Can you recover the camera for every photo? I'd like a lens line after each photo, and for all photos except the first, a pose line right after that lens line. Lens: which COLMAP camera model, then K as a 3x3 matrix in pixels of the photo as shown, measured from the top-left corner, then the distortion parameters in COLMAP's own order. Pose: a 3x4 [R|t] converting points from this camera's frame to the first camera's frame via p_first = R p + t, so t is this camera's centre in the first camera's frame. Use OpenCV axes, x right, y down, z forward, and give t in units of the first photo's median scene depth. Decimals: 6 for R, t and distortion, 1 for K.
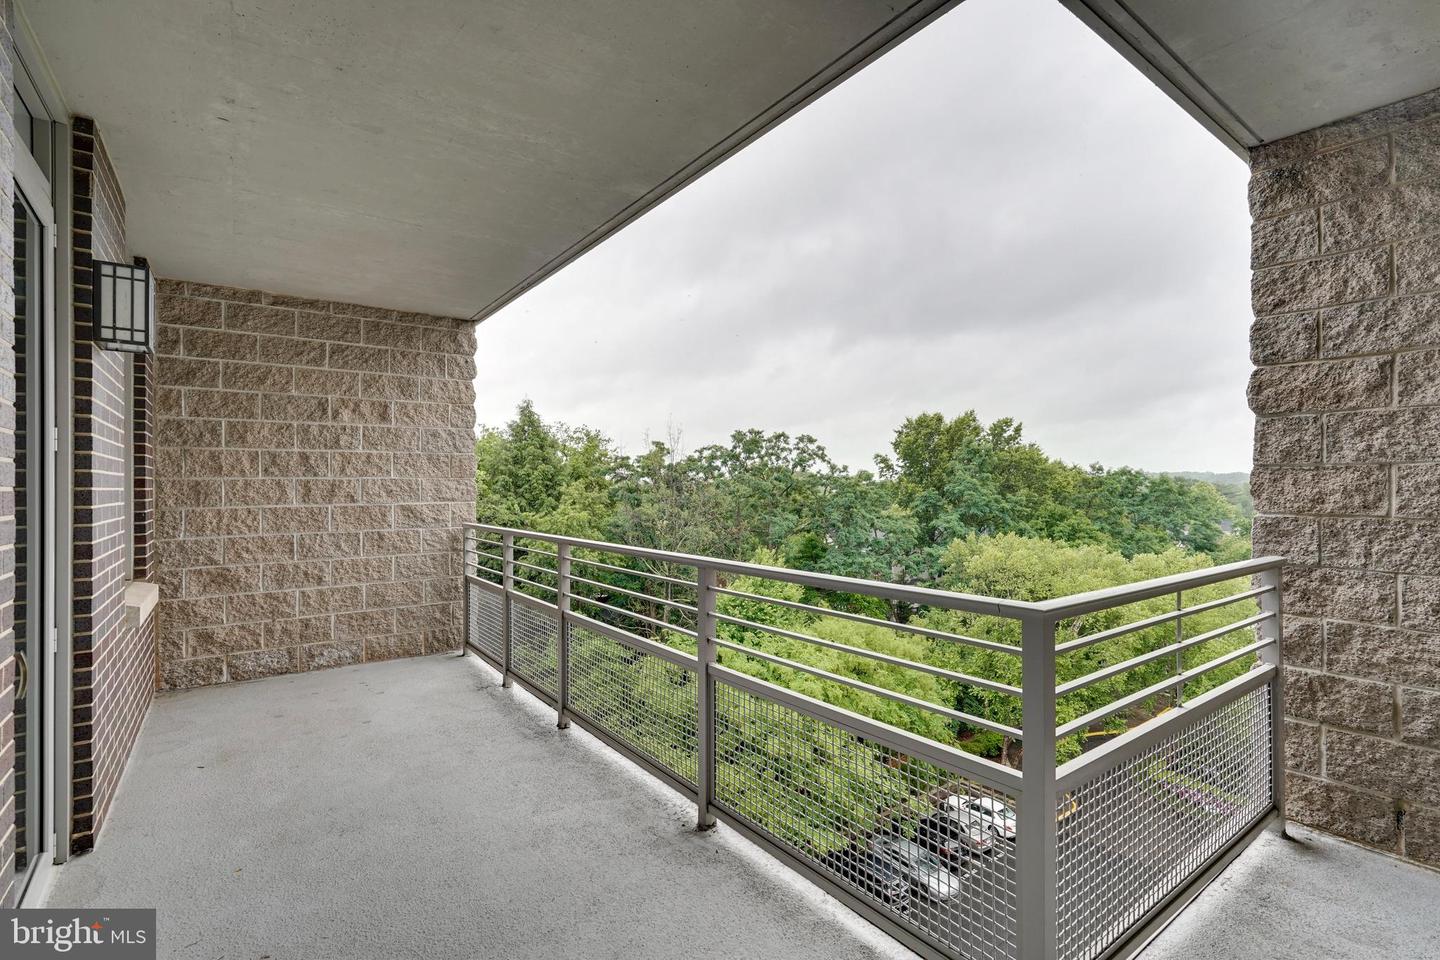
lens RADIAL K [[645.5, 0, 713.0], [0, 645.5, 481.0], [0, 0, 1]] dist [-0.016943, 0.008889]
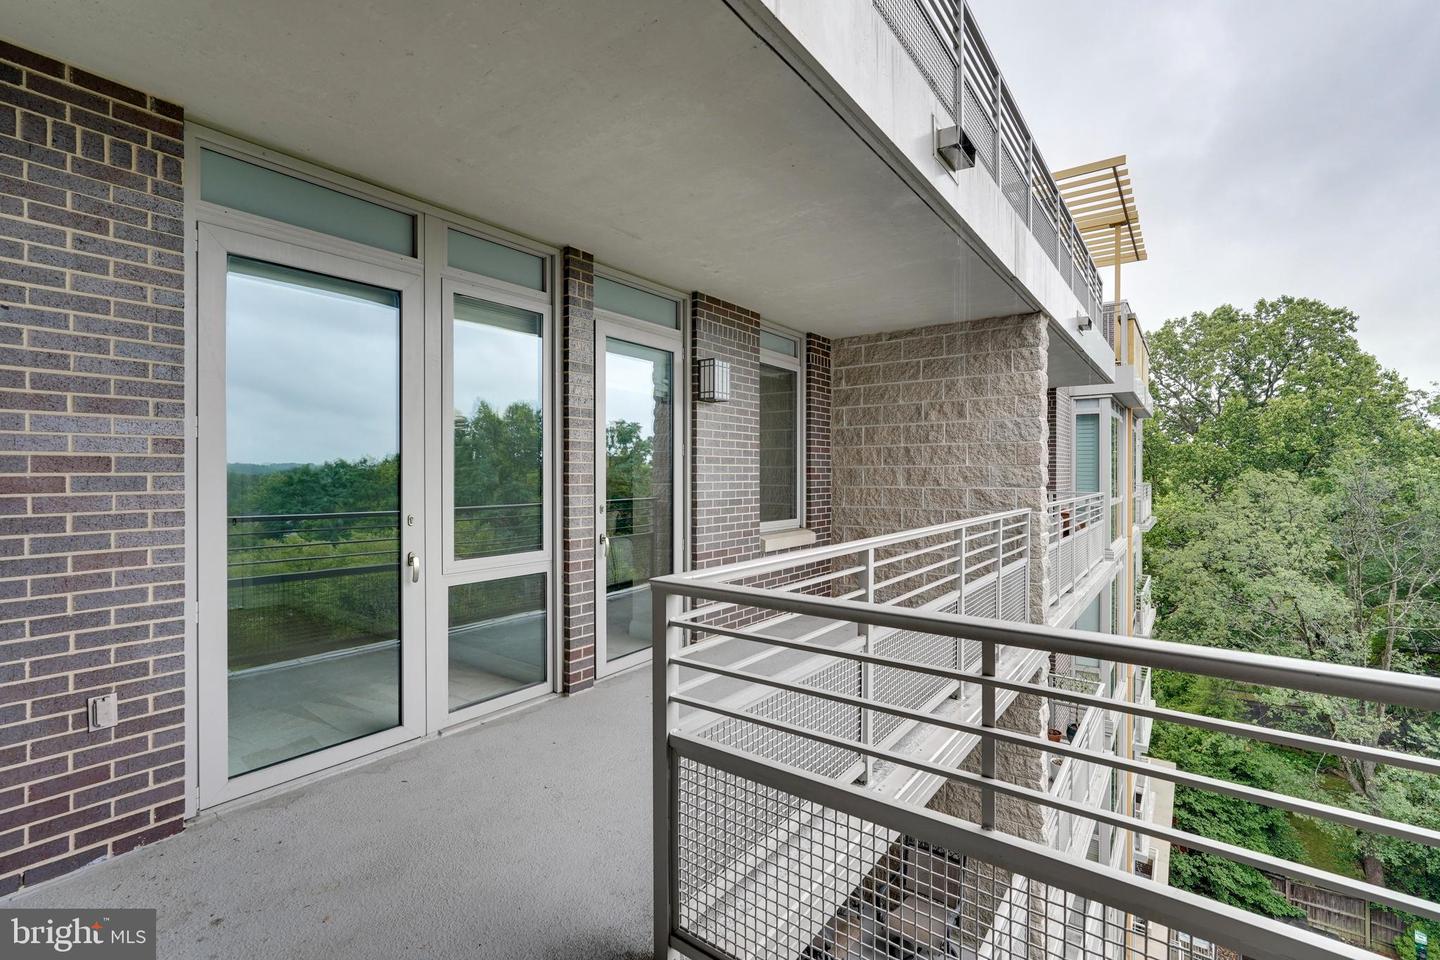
lens RADIAL K [[645.5, 0, 713.0], [0, 645.5, 481.0], [0, 0, 1]] dist [-0.016943, 0.008889]
pose [[0.298411, 0.017366, -0.954279, 0.507085], [0.004996, 0.999792, 0.019756, -0.002419], [0.954424, -0.010663, 0.298263, 0.221795]]
